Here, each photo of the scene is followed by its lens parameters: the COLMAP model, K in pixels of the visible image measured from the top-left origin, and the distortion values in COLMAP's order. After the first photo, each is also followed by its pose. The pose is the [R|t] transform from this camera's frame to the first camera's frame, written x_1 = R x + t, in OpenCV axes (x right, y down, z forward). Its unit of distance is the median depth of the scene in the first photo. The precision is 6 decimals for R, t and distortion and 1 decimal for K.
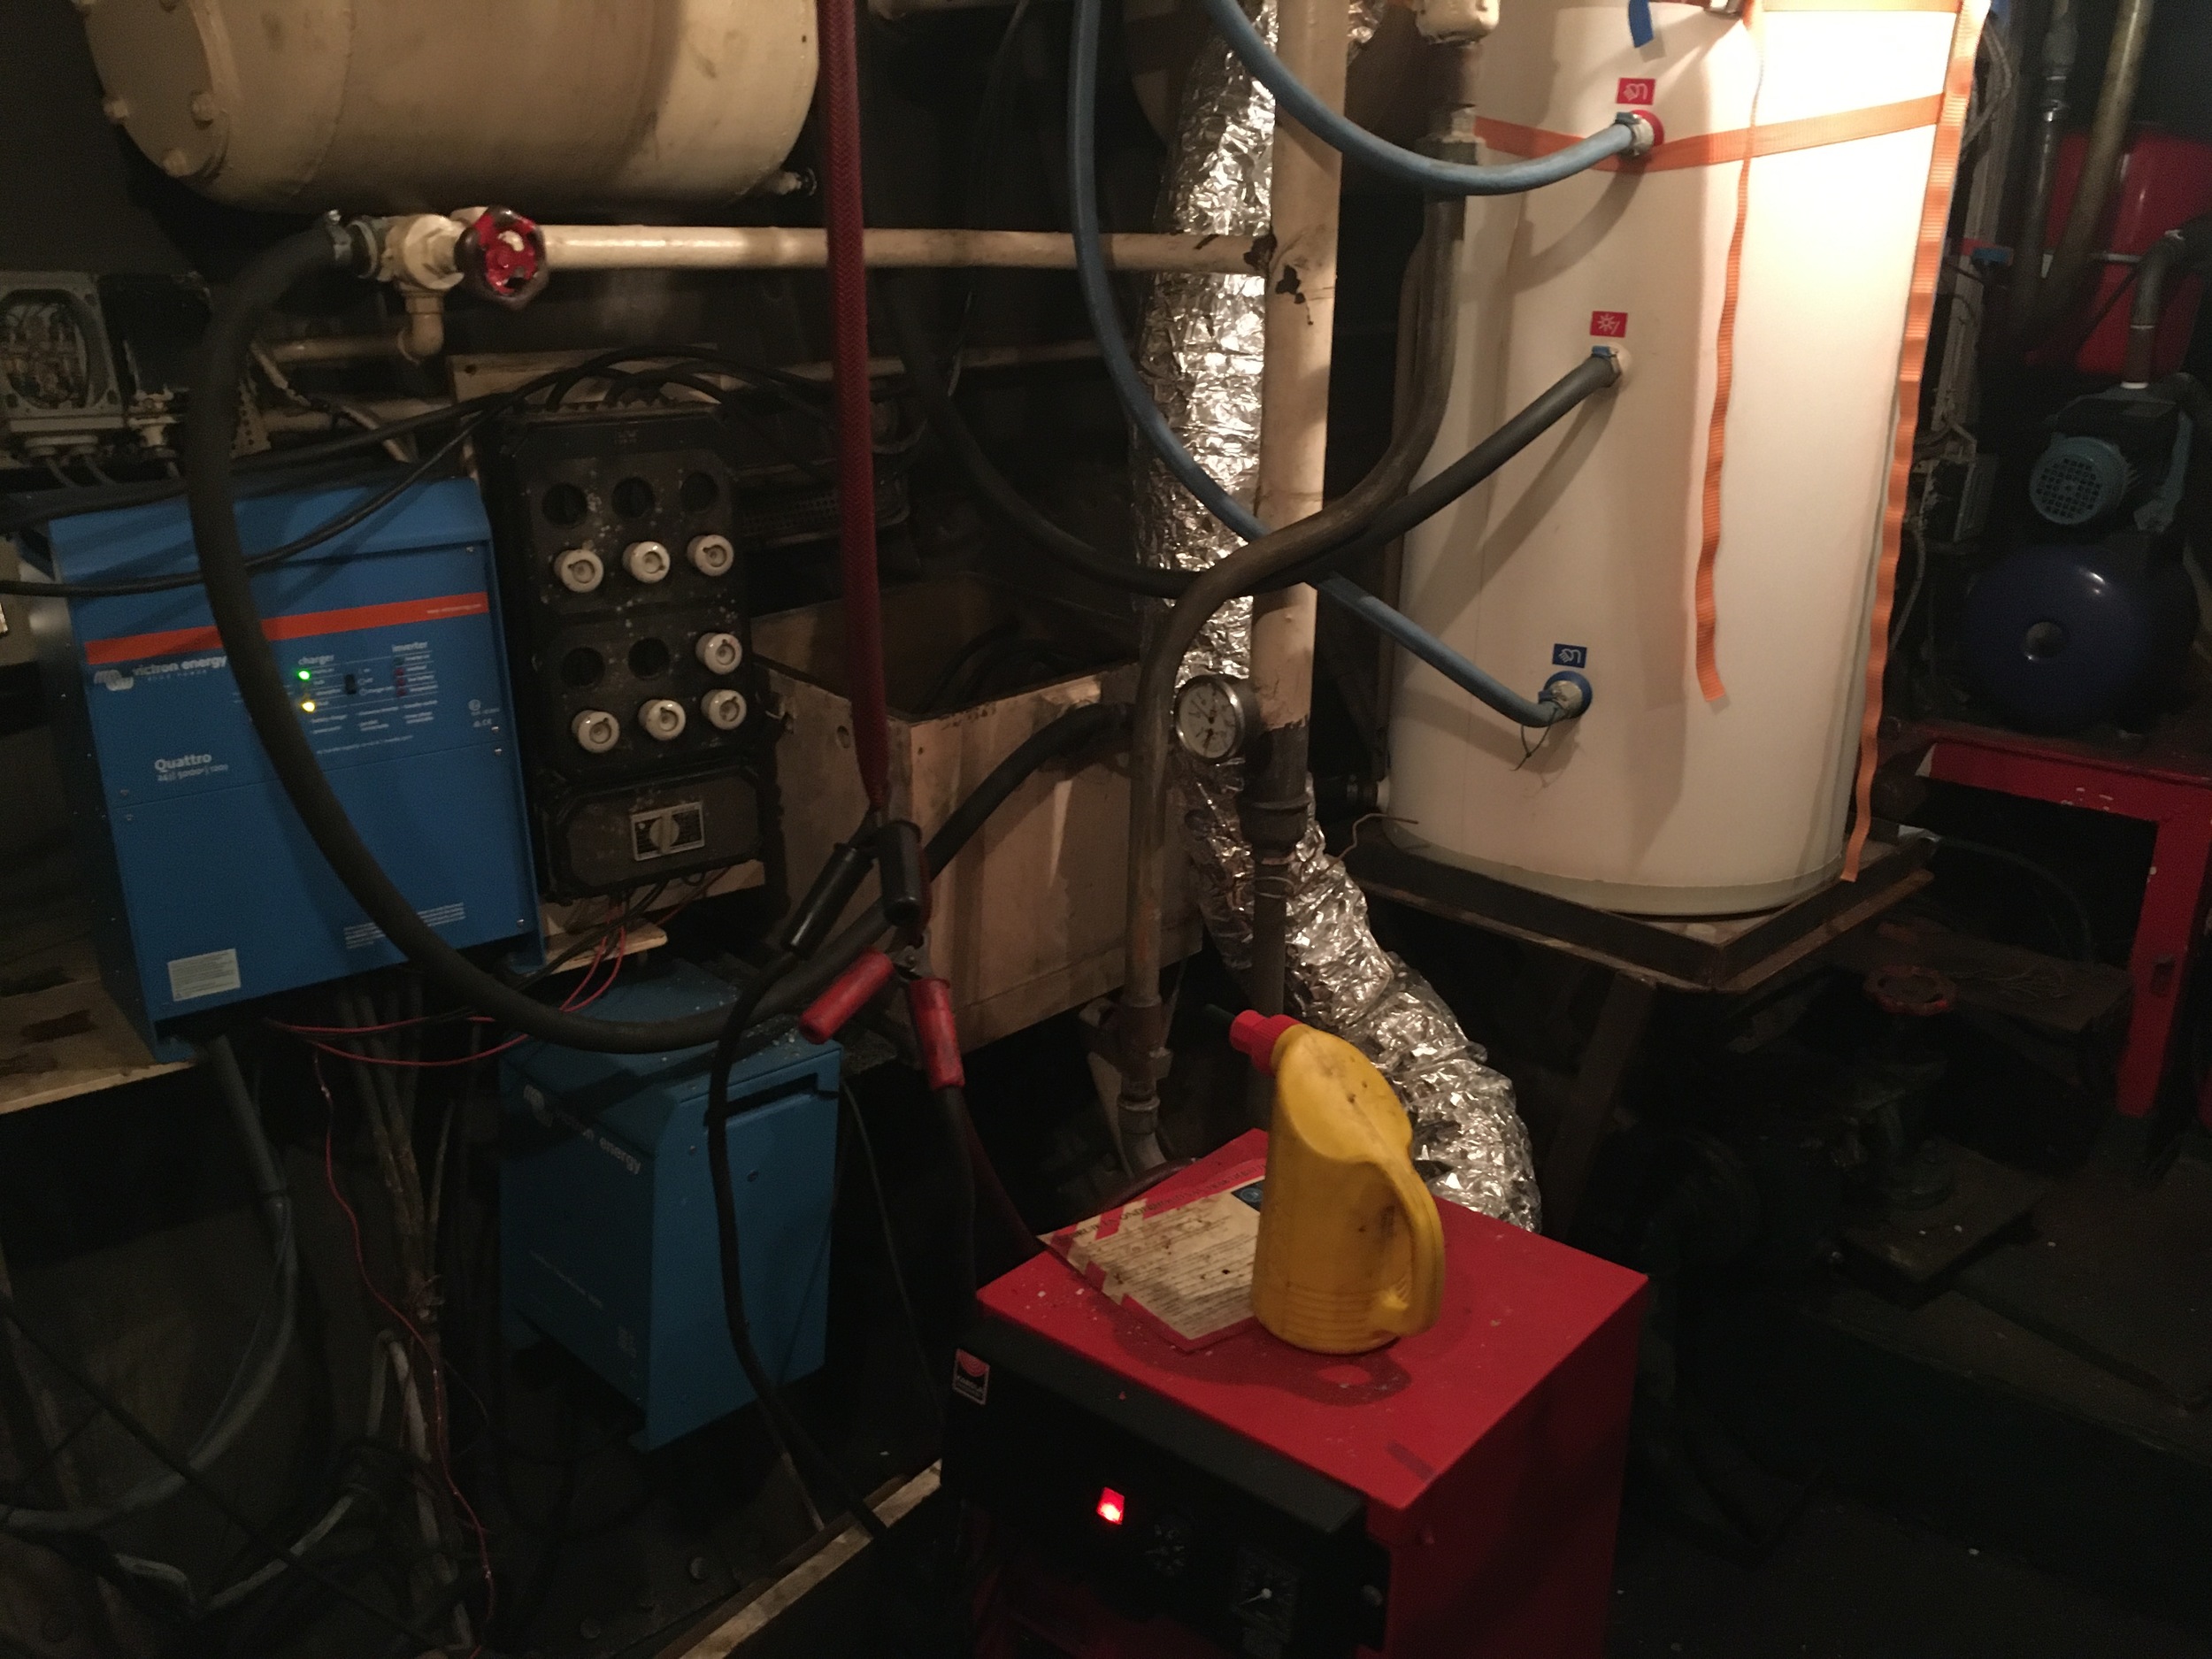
lens RADIAL K [[1881.8, 0, 1106.0], [0, 1881.8, 829.5], [0, 0, 1]] dist [0.086225, -0.100740]
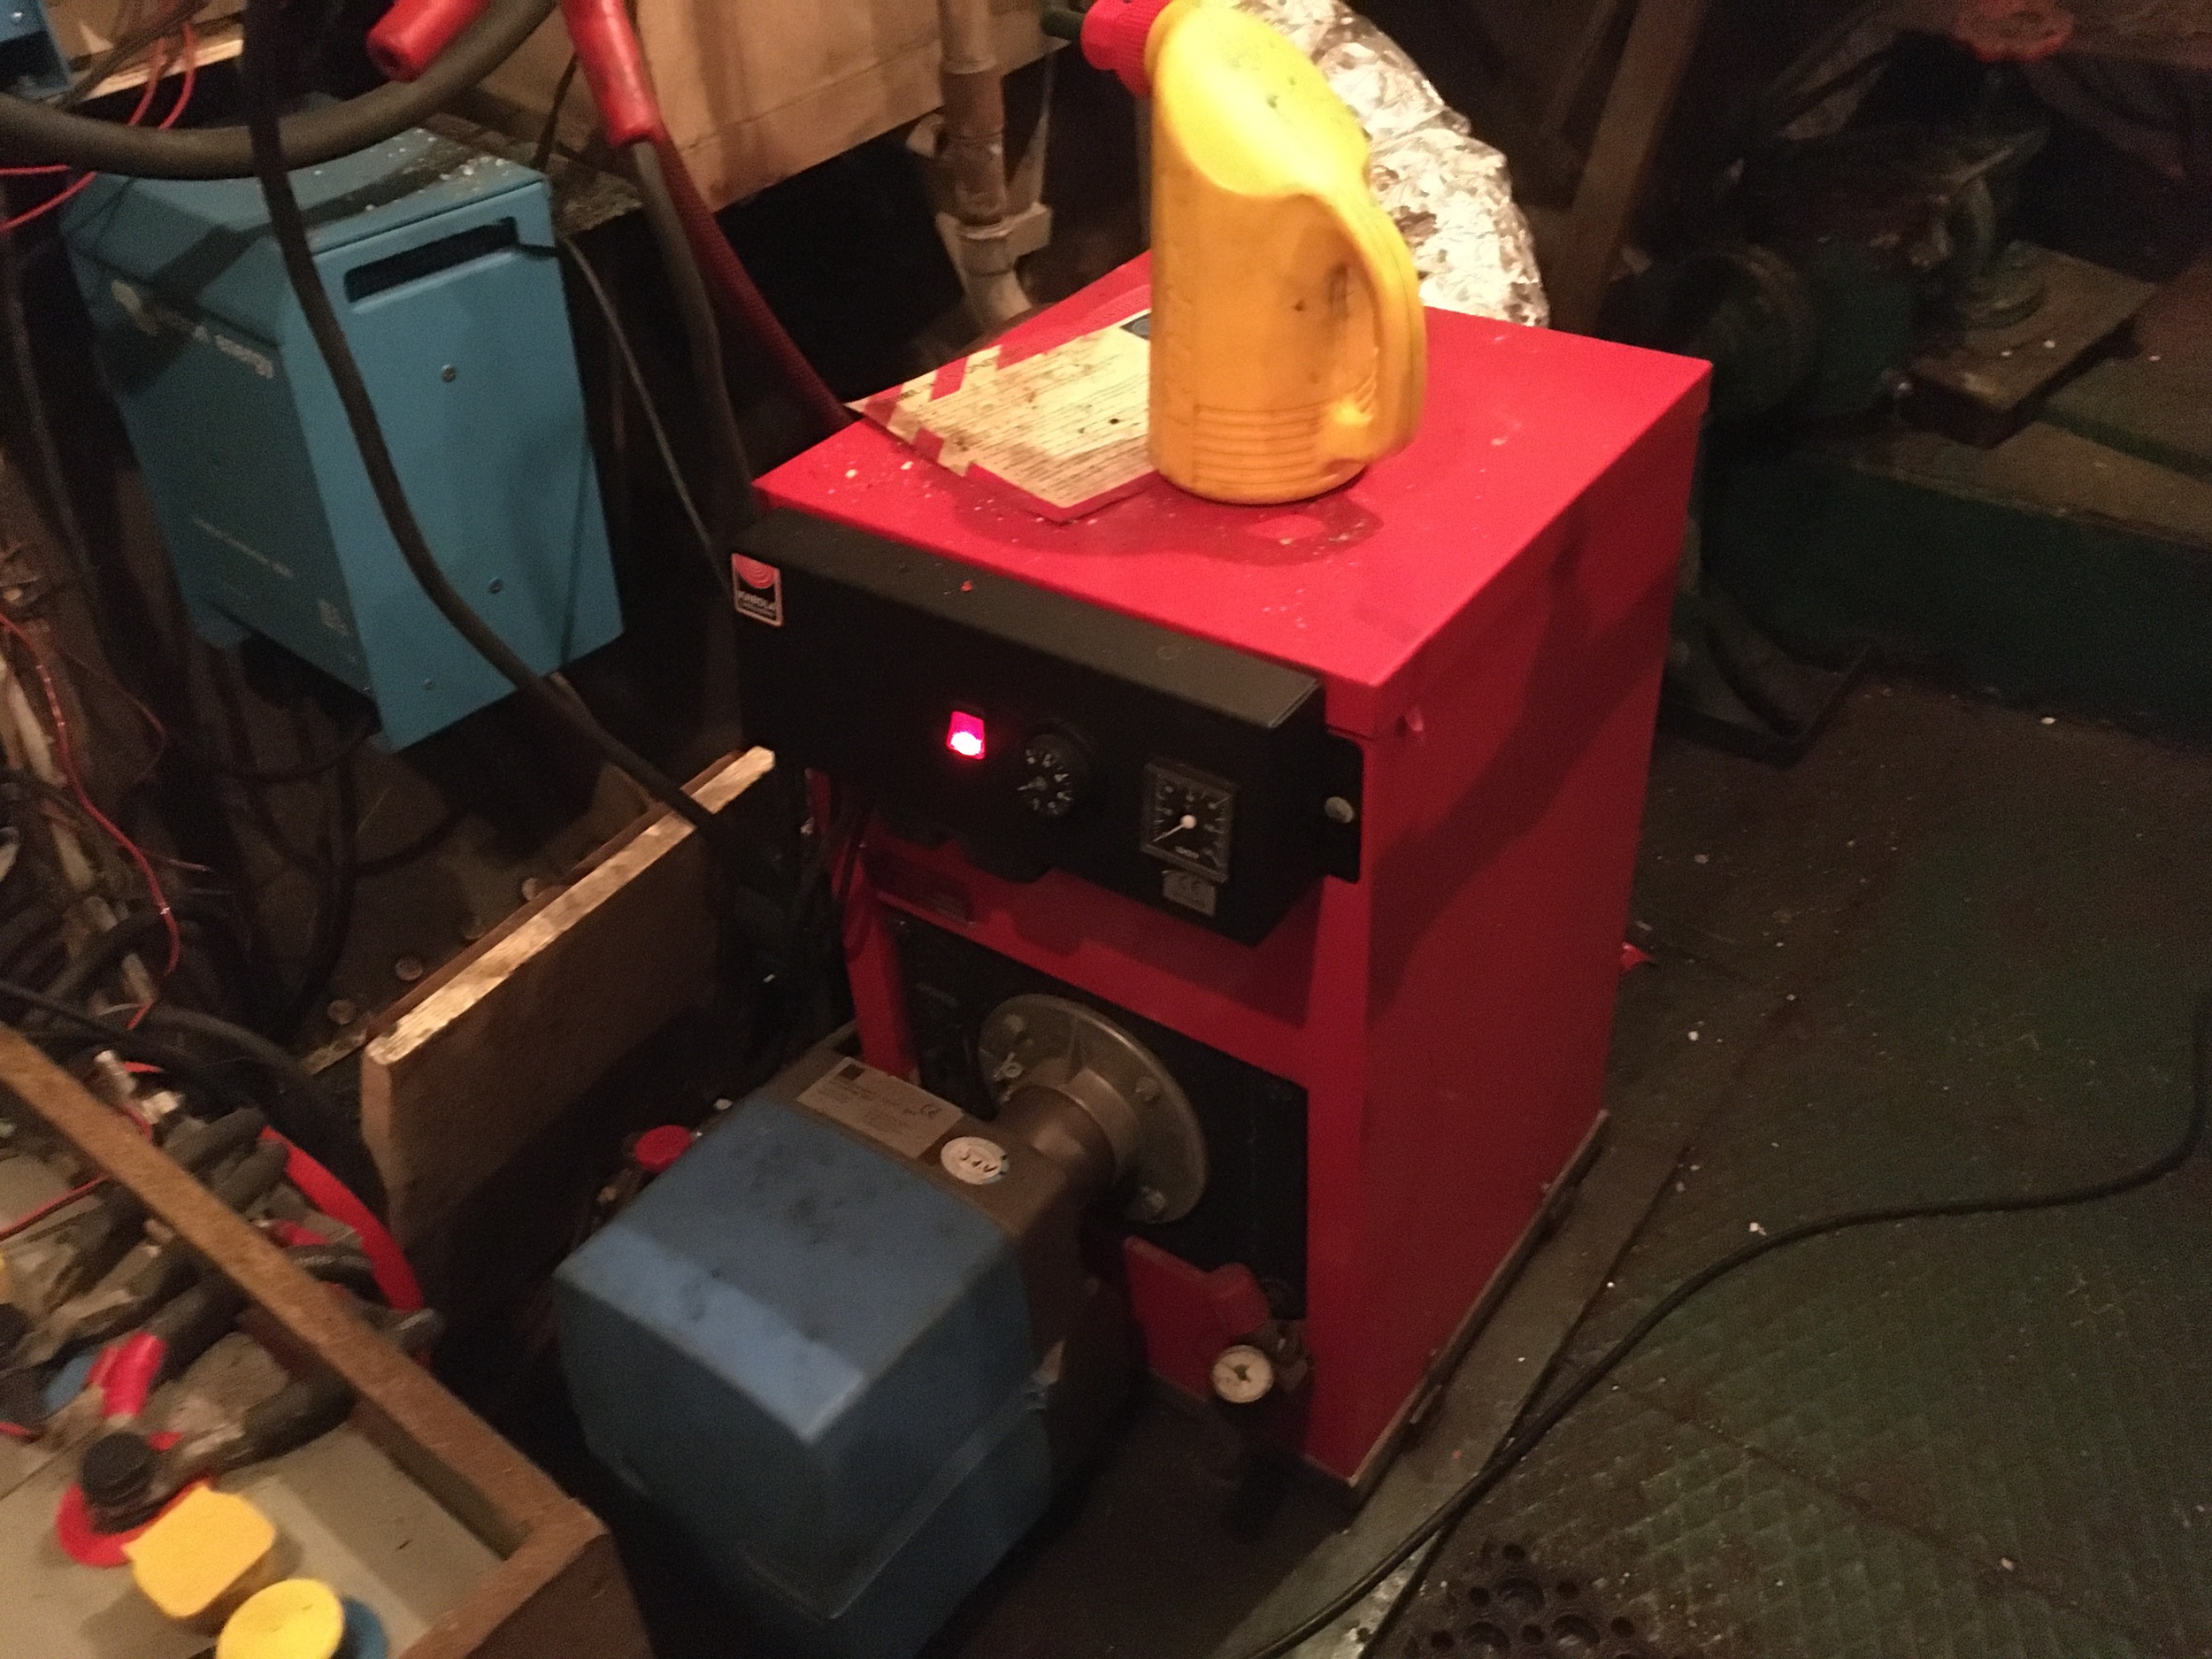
lens RADIAL K [[1881.8, 0, 1106.0], [0, 1881.8, 829.5], [0, 0, 1]] dist [0.086225, -0.100740]
pose [[0.994732, -0.102481, 0.002273, 0.041795], [0.095690, 0.936312, 0.337882, 0.133928], [-0.036755, -0.335884, 0.941186, 0.279196]]
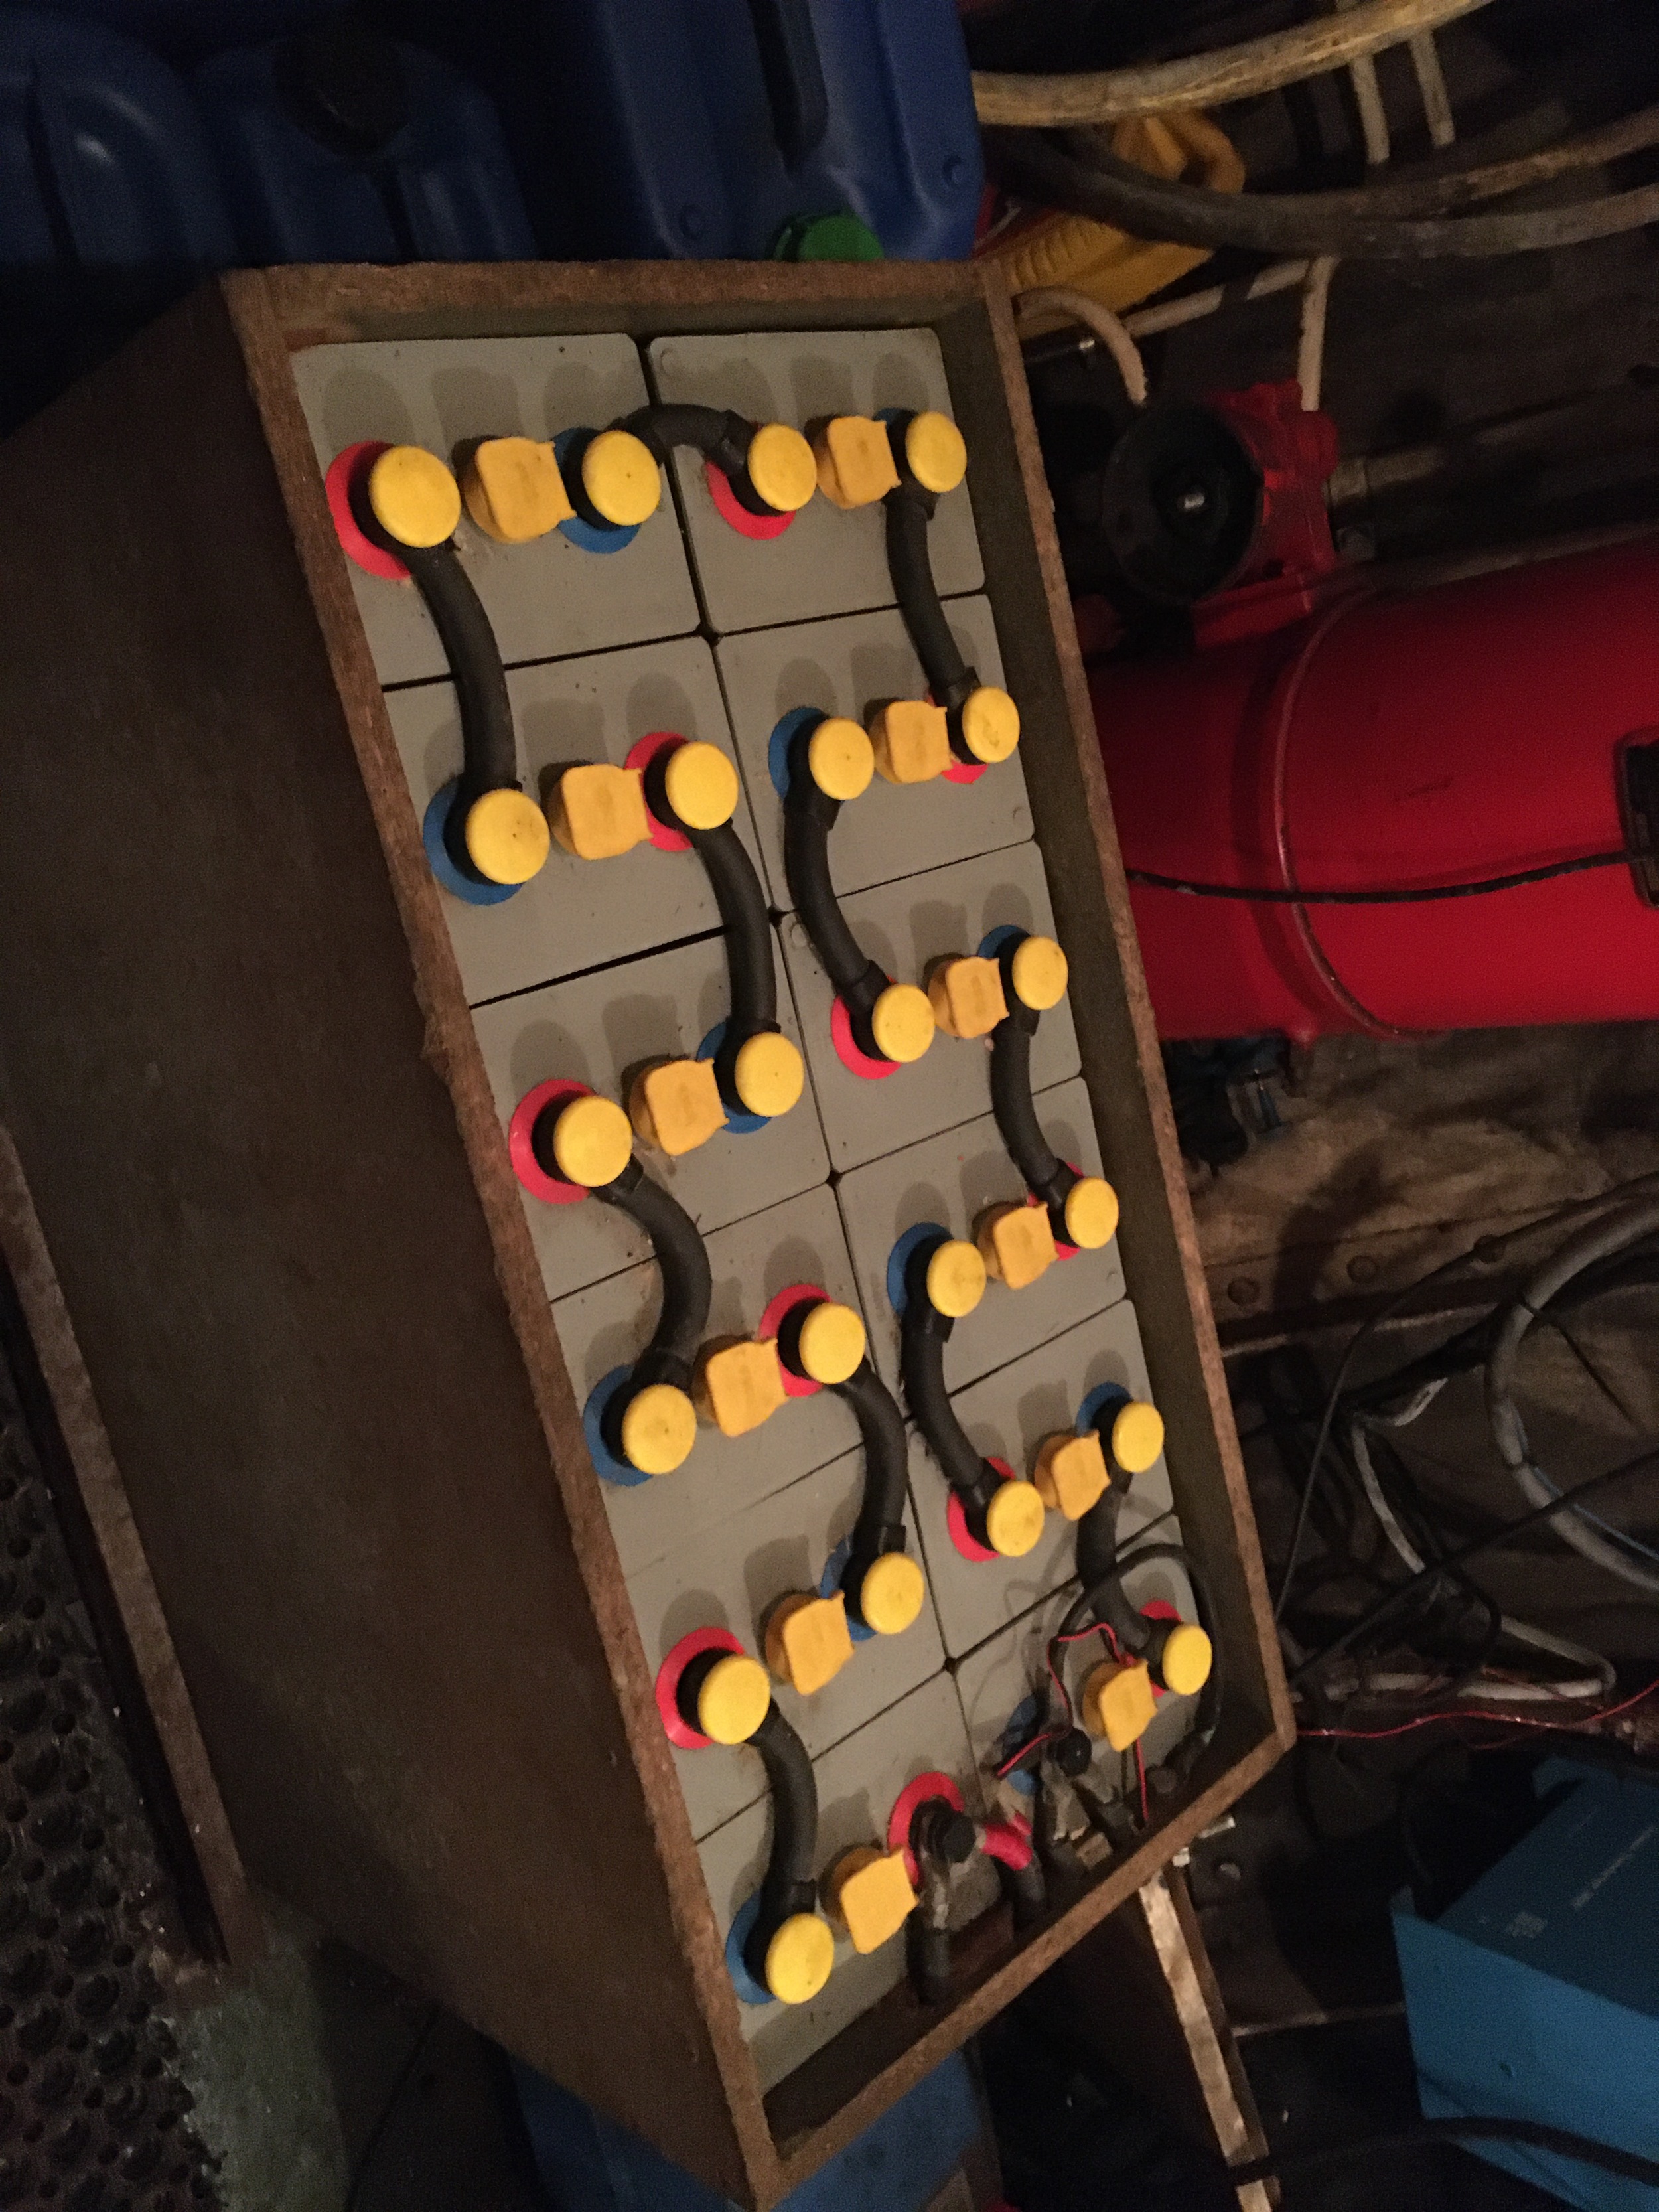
lens RADIAL K [[1881.7, 0, 829.5], [0, 1881.7, 1106.0], [0, 0, 1]] dist [0.086225, -0.100740]
pose [[-0.360670, 0.857730, -0.366356, -0.152479], [-0.837263, -0.124664, 0.532400, 0.131306], [0.410984, 0.498757, 0.763108, 0.053392]]
